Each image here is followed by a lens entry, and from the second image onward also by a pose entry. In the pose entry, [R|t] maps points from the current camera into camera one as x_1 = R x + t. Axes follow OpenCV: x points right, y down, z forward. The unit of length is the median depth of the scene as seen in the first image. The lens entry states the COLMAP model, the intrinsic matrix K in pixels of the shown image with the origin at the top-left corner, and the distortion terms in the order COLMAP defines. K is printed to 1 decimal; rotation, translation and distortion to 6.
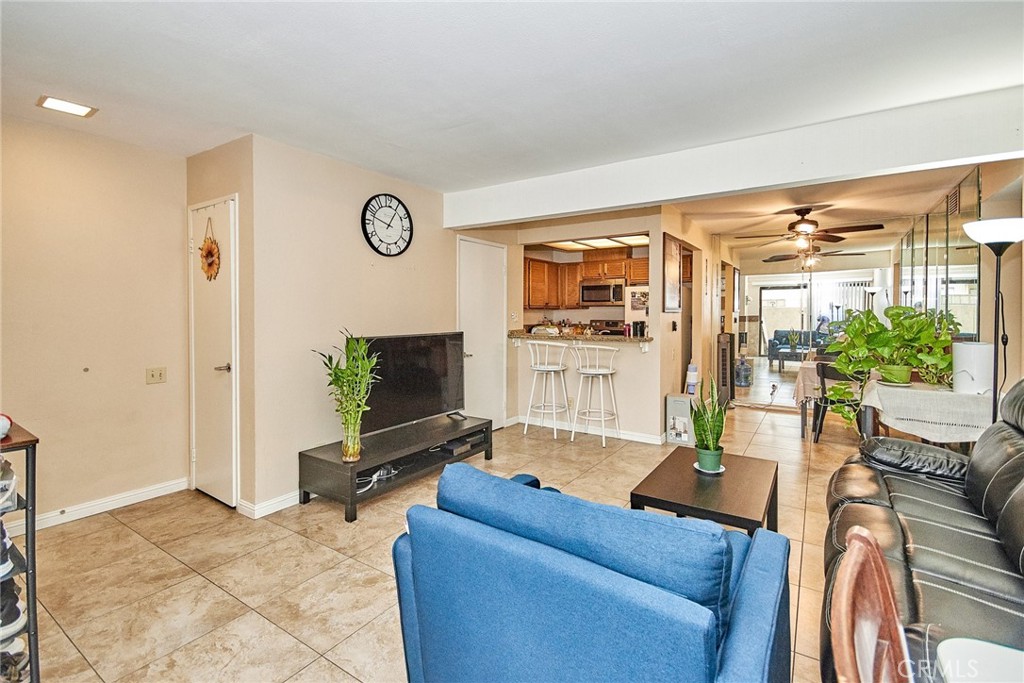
lens RADIAL K [[458.4, 0, 523.3], [0, 458.4, 317.5], [0, 0, 1]] dist [0.000662, 0.000177]
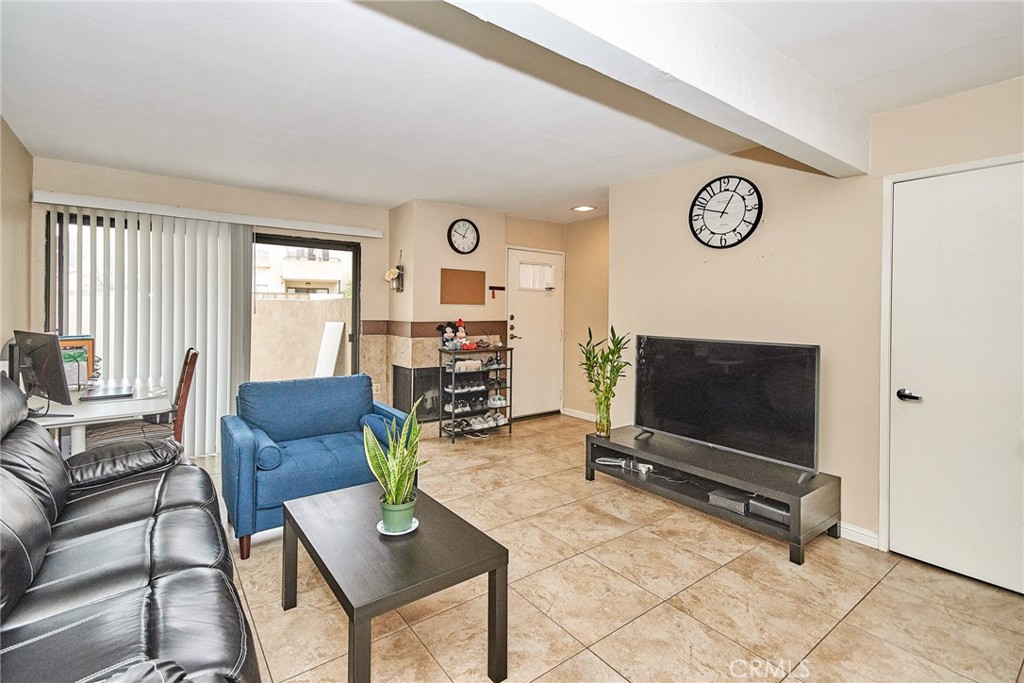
lens RADIAL K [[464.5, 0, 498.6], [0, 464.5, 317.2], [0, 0, 1]] dist [0.002271, 0.000628]
pose [[-0.354737, 0.007573, -0.934935, 0.613770], [-0.023054, 0.999592, 0.016844, -0.007926], [0.934682, 0.027529, -0.354418, 0.835045]]
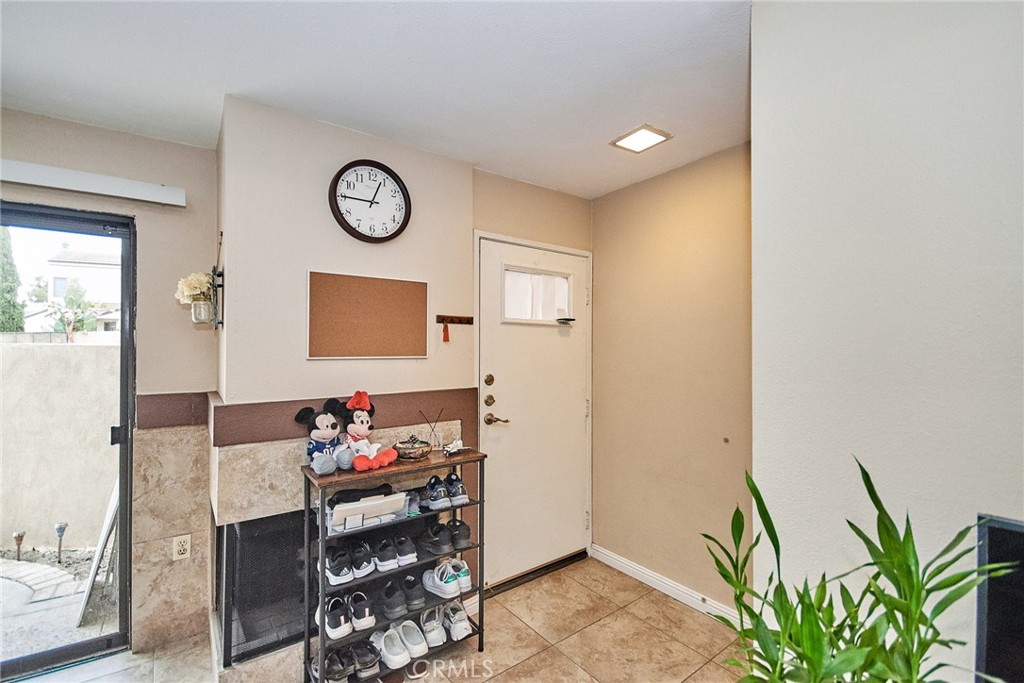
lens RADIAL K [[444.9, 0, 512.0], [0, 444.9, 341.5], [0, 0, 1]] dist [0.009106, -0.000141]
pose [[-0.344264, -0.015873, -0.938739, -0.054431], [-0.013031, 0.999842, -0.012128, -0.031355], [0.938782, 0.008057, -0.344416, 0.647004]]
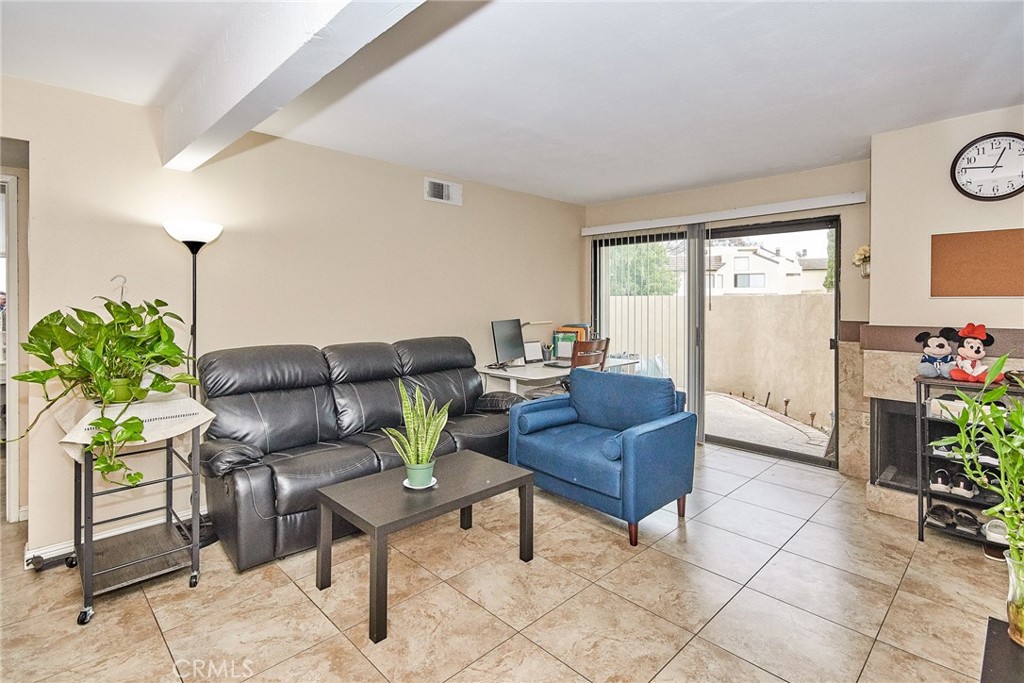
lens RADIAL K [[499.0, 0, 514.1], [0, 499.0, 304.4], [0, 0, 1]] dist [0.016181, 0.000503]
pose [[-0.975630, -0.005459, 0.219352, 0.010598], [-0.001262, 0.999814, 0.019269, -0.020190], [-0.219417, 0.018523, -0.975455, 1.136024]]
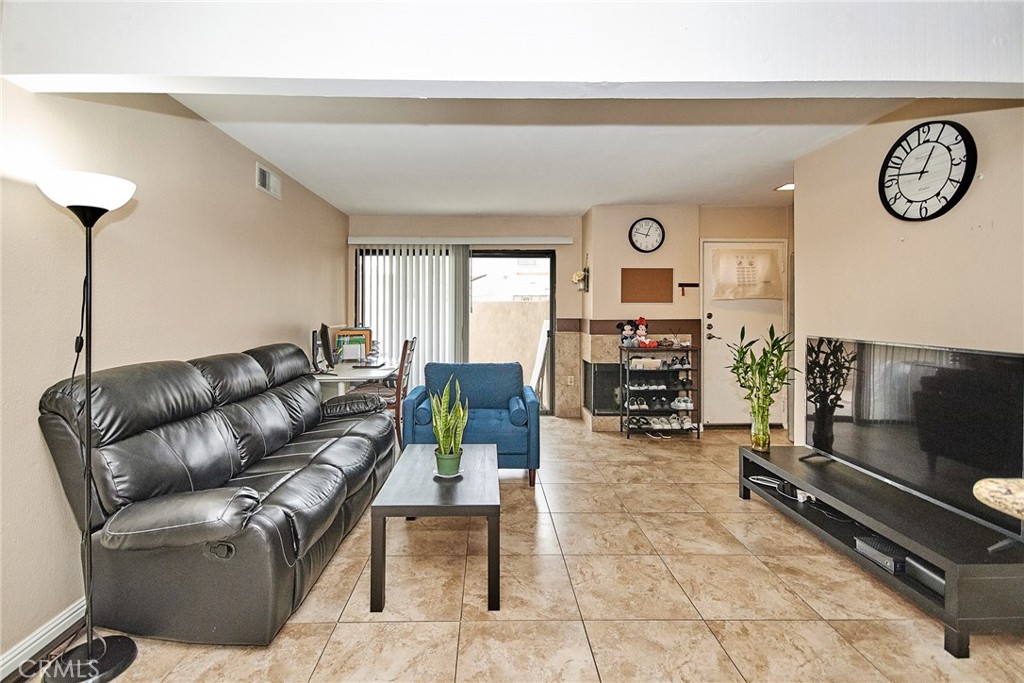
lens RADIAL K [[460.4, 0, 494.5], [0, 460.4, 312.3], [0, 0, 1]] dist [0.022215, -0.014722]
pose [[-0.835046, 0.001615, -0.550178, 0.509673], [-0.008786, 0.999829, 0.016270, -0.009789], [0.550110, 0.018420, -0.834889, 1.103067]]
